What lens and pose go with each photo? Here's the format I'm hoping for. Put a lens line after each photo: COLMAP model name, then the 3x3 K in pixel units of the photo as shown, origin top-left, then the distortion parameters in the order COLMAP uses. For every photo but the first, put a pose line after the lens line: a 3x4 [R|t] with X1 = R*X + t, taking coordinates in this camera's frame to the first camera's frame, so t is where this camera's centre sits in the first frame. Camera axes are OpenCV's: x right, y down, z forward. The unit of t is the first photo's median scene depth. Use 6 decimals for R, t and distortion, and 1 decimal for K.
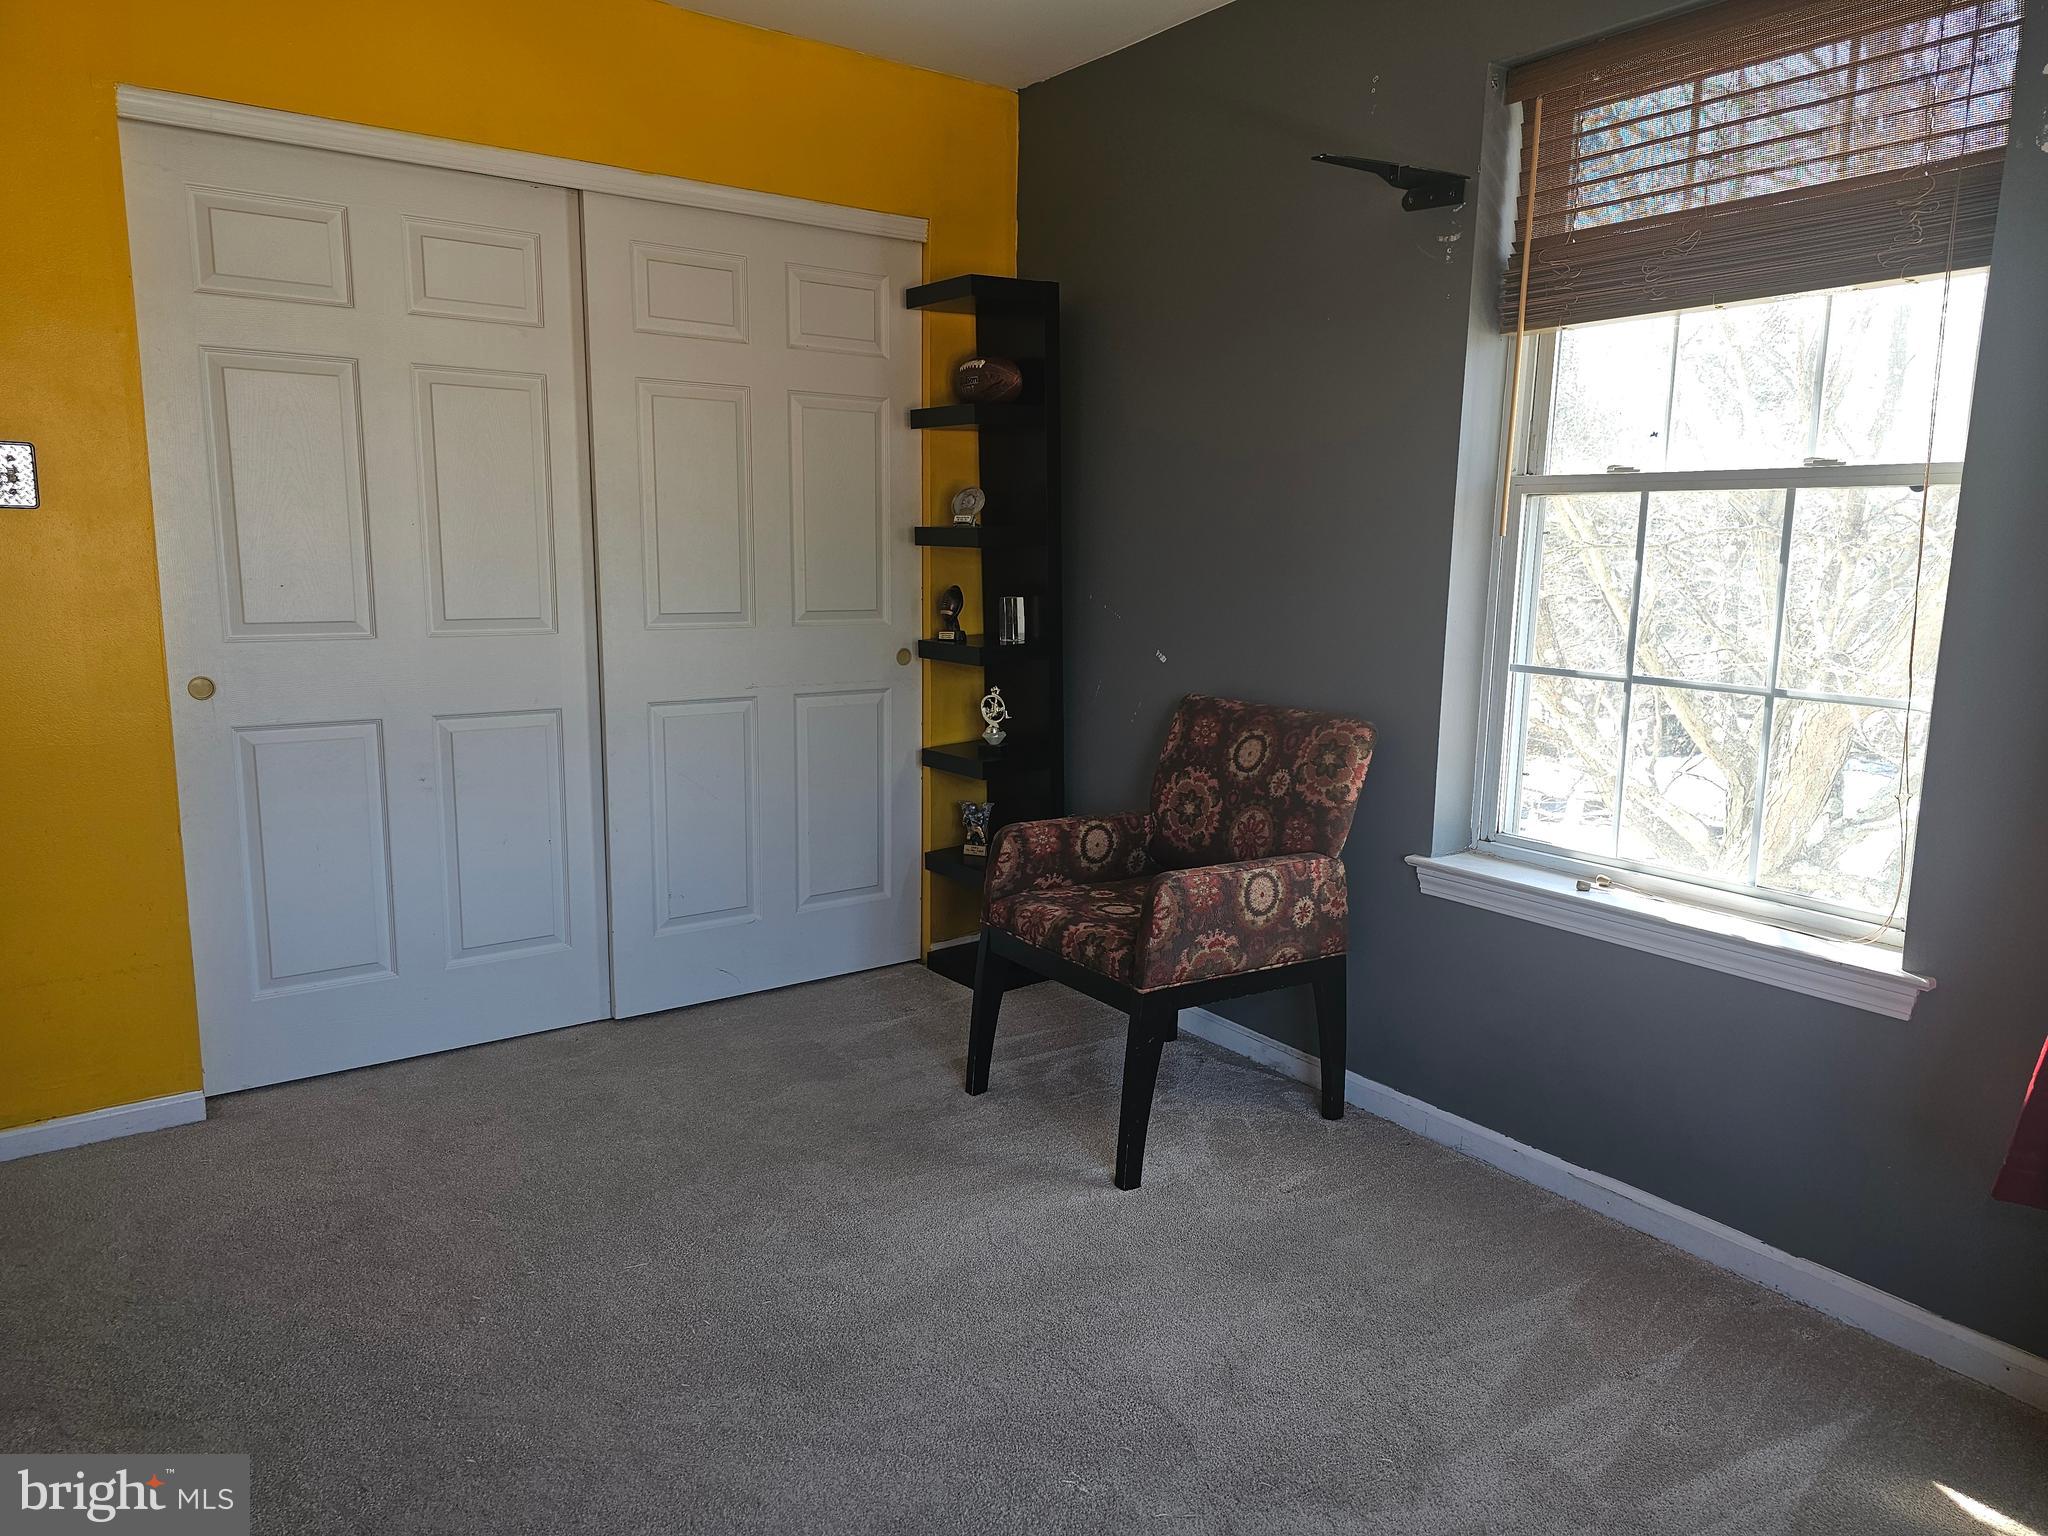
lens RADIAL K [[1361.9, 0, 1044.6], [0, 1361.9, 741.4], [0, 0, 1]] dist [0.054108, -0.040490]
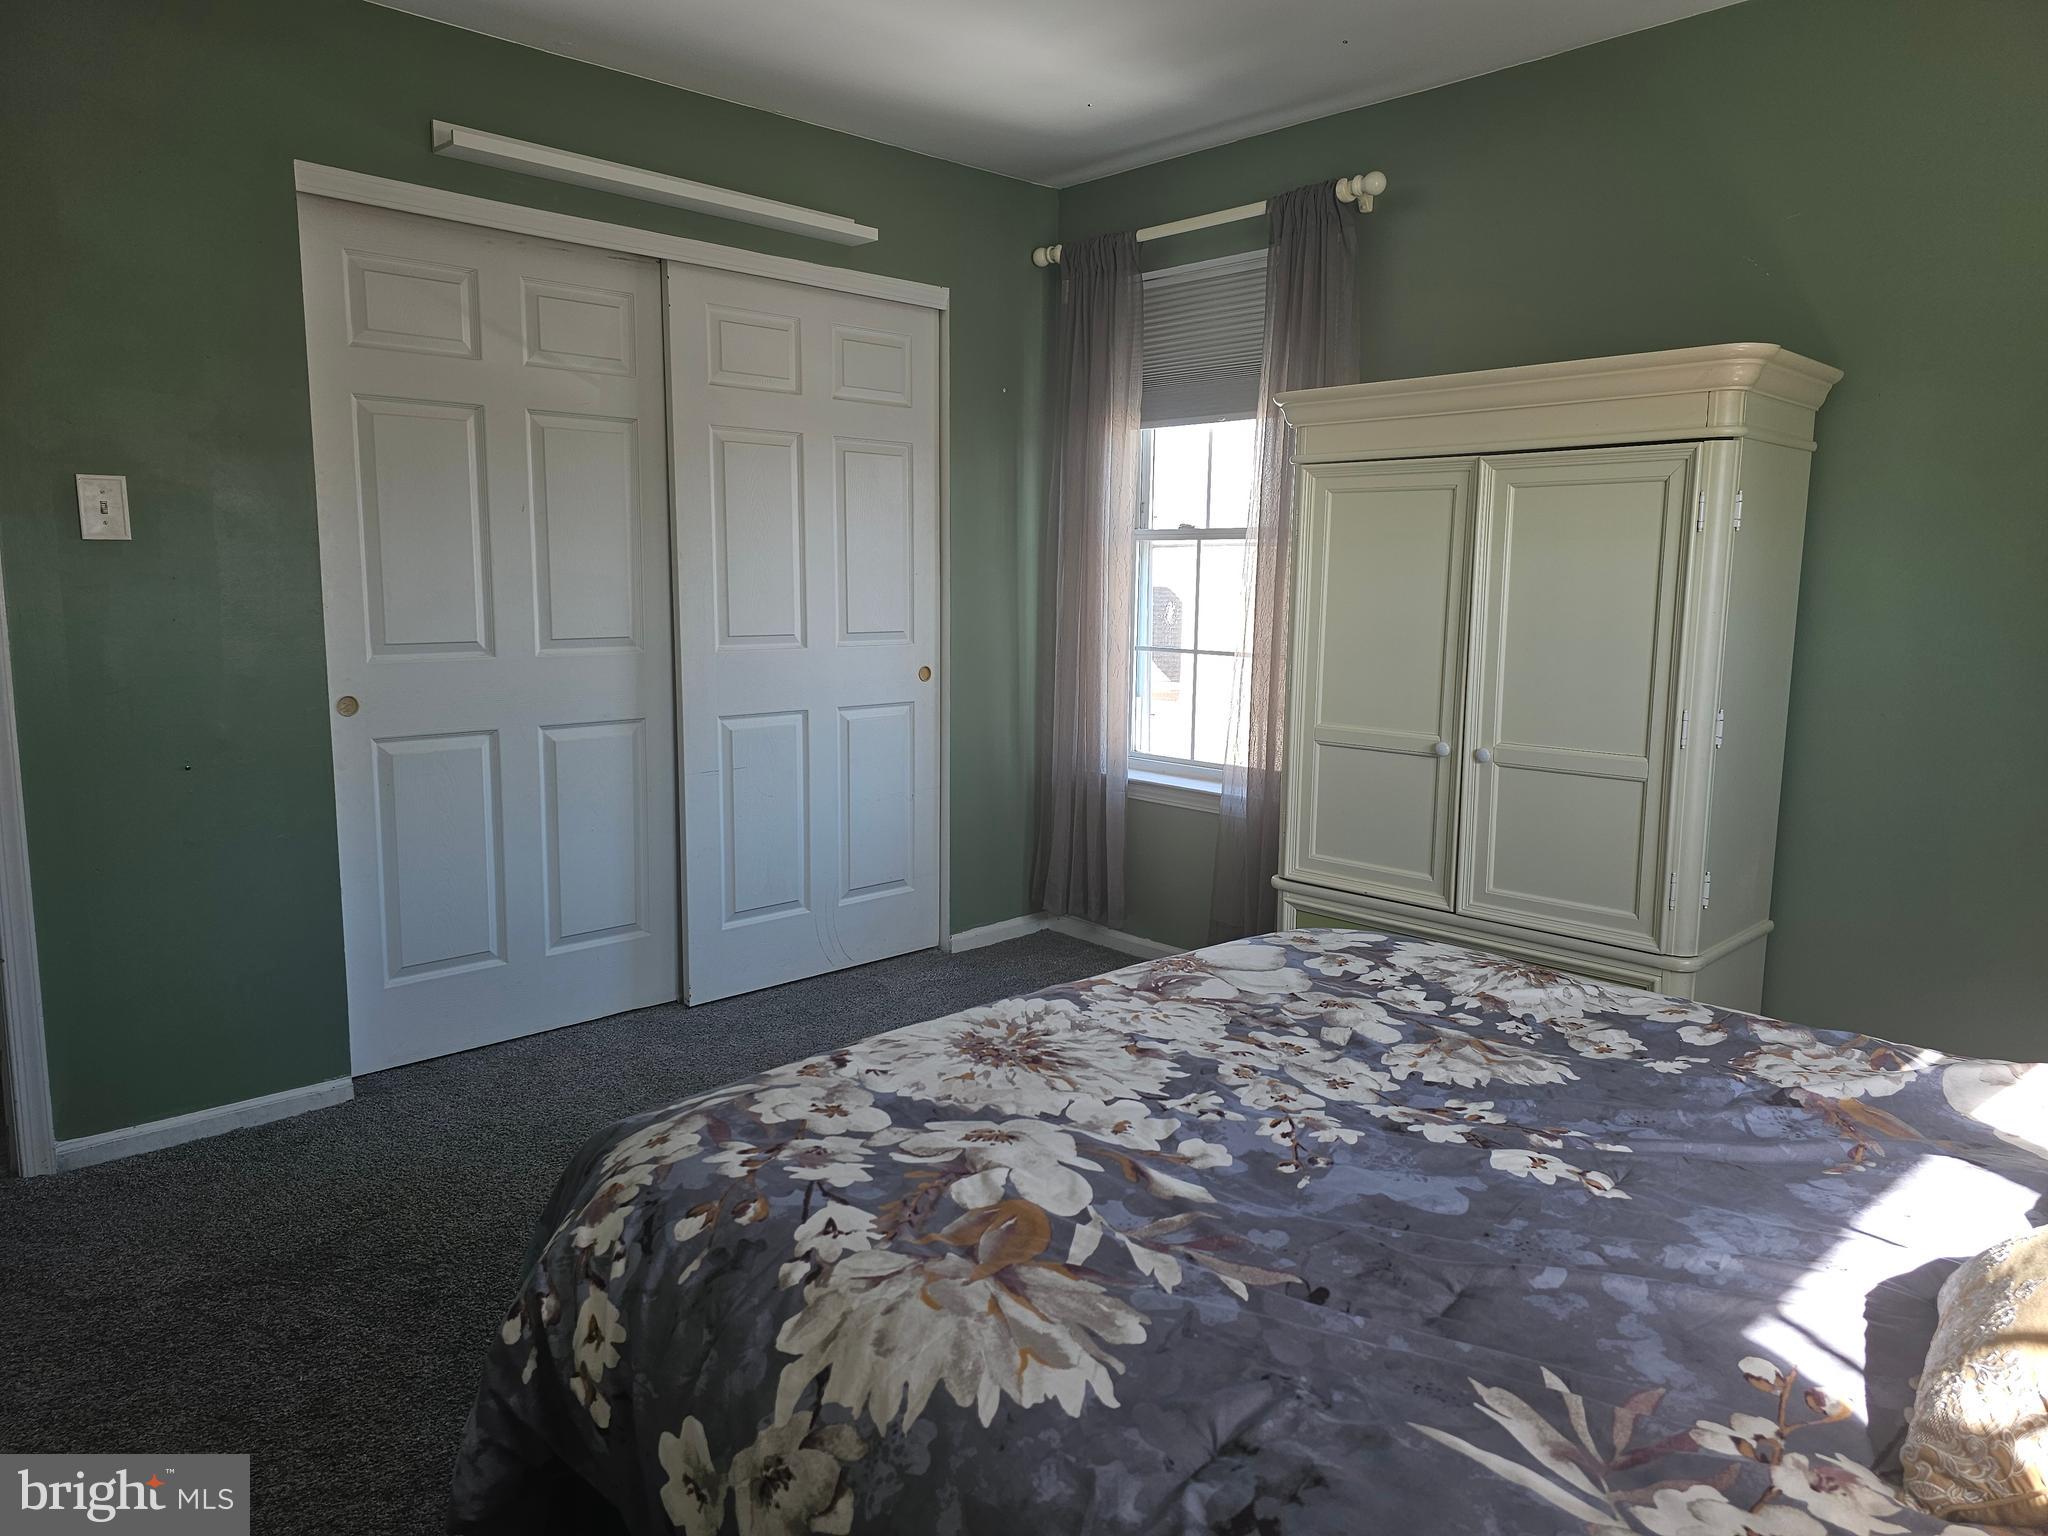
lens RADIAL K [[1361.9, 0, 1020.6], [0, 1361.9, 768.6], [0, 0, 1]] dist [0.054108, -0.040490]
pose [[0.991197, -0.021965, 0.130558, -0.439527], [0.022225, 0.999753, -0.000534, 0.042954], [-0.130514, 0.003431, 0.991441, -0.292170]]
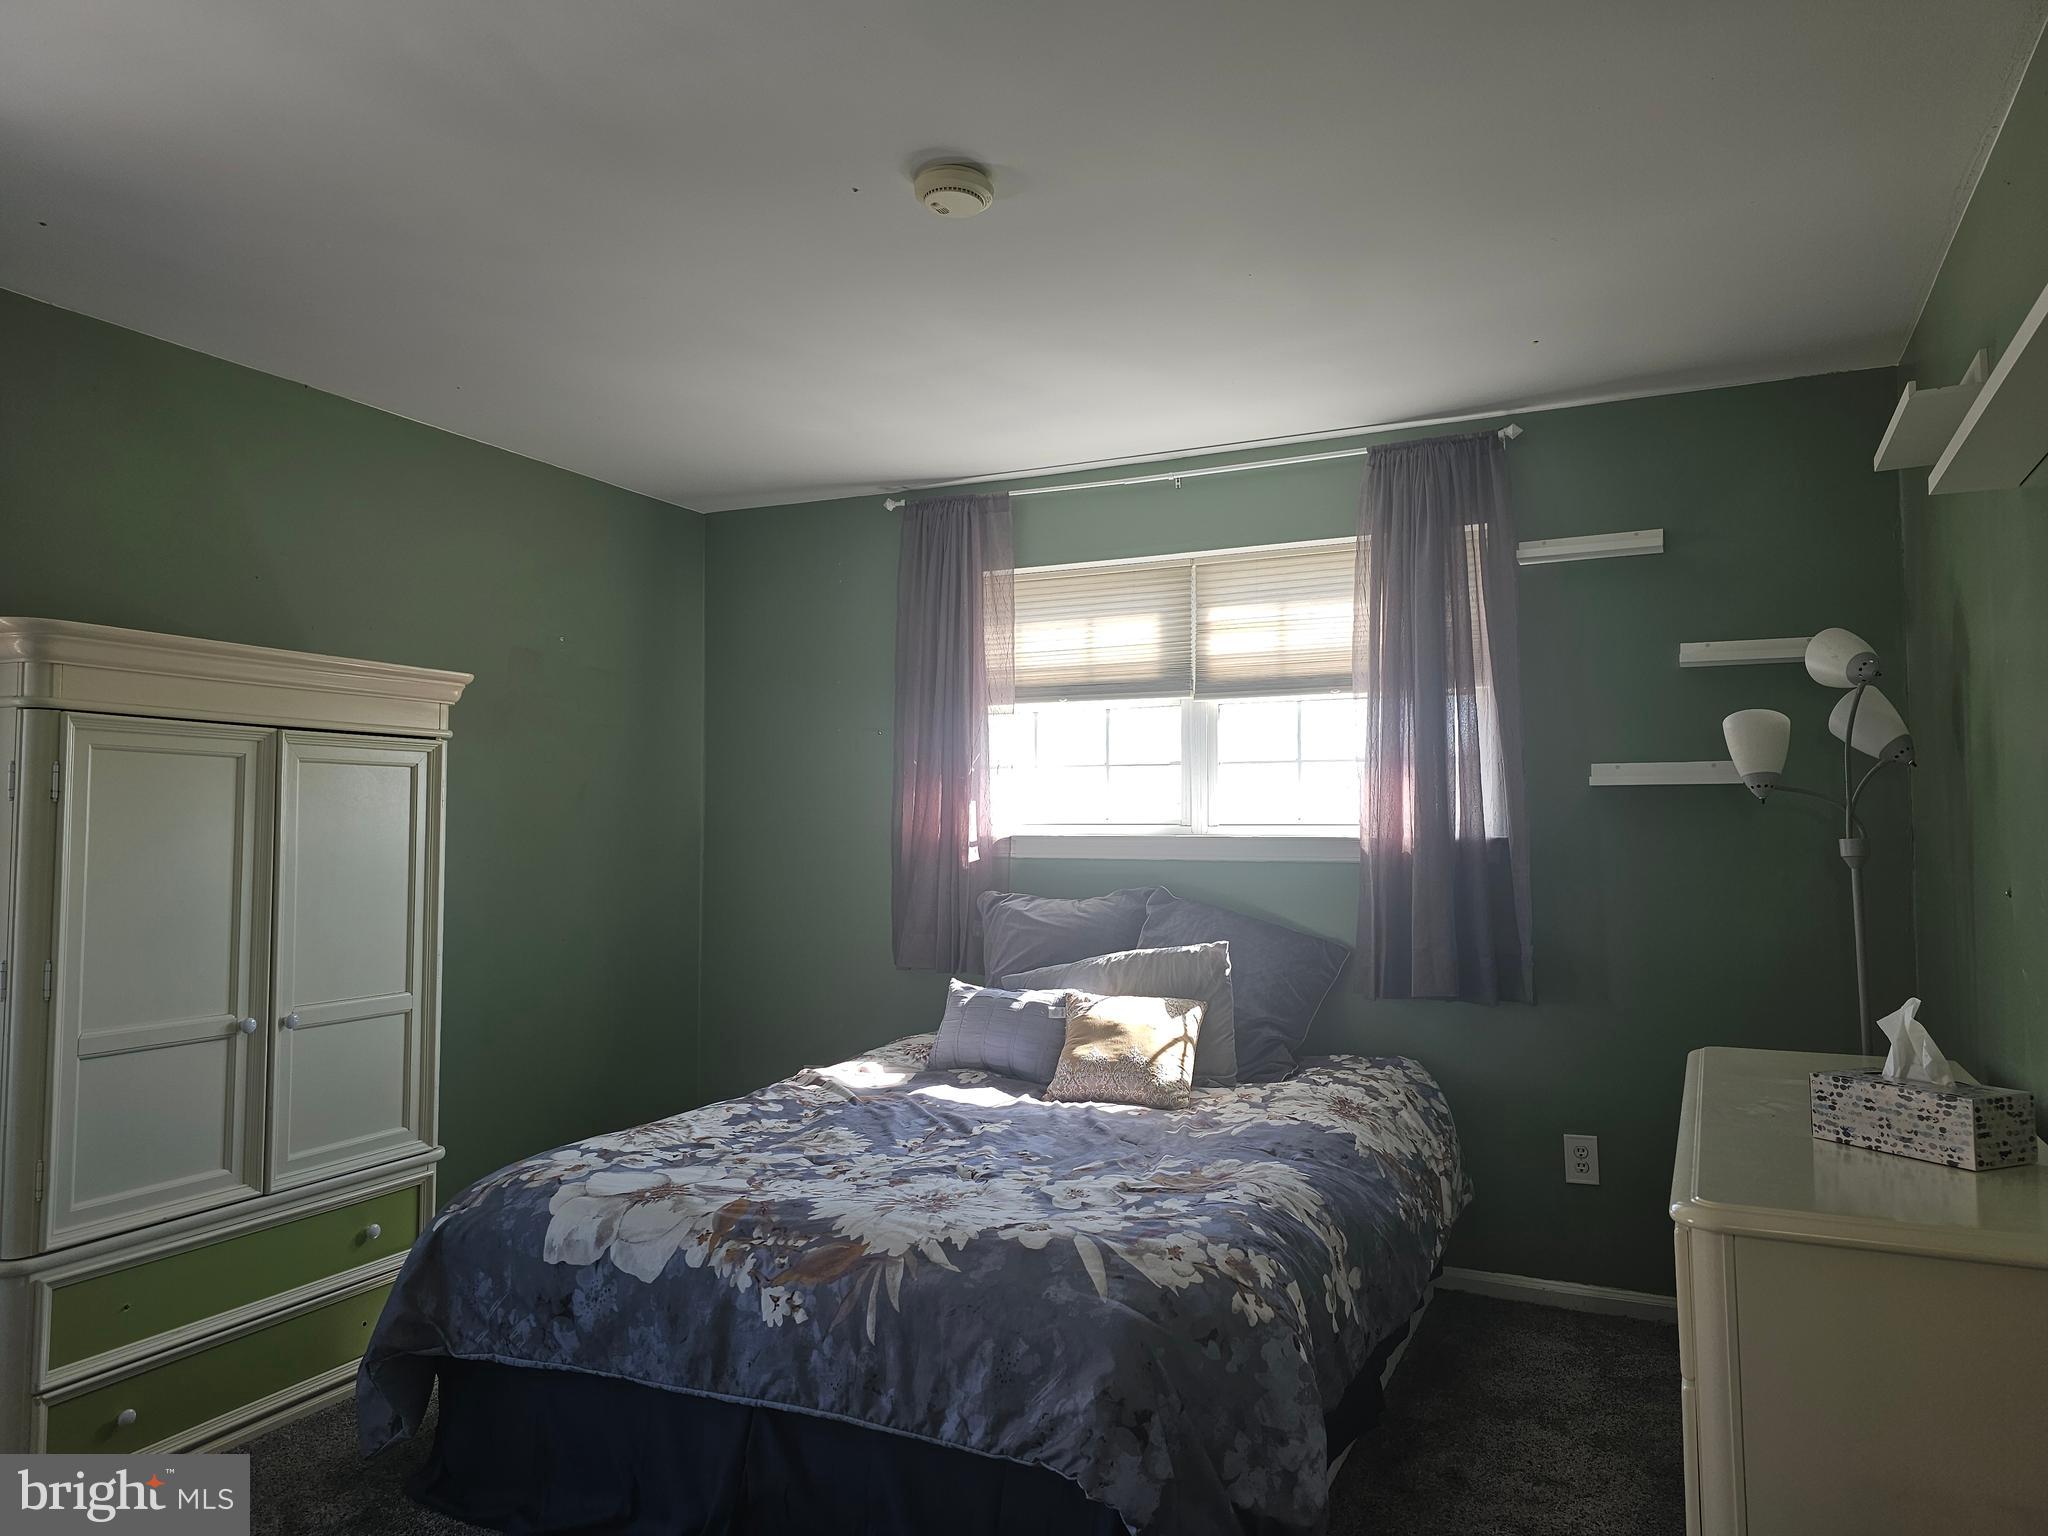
lens RADIAL K [[1361.9, 0, 1033.2], [0, 1361.9, 765.4], [0, 0, 1]] dist [0.054108, -0.040490]
pose [[-0.473194, 0.034203, 0.880294, -1.078434], [0.127387, 0.991401, 0.029955, -0.095118], [-0.871699, 0.126312, -0.473482, 0.563263]]
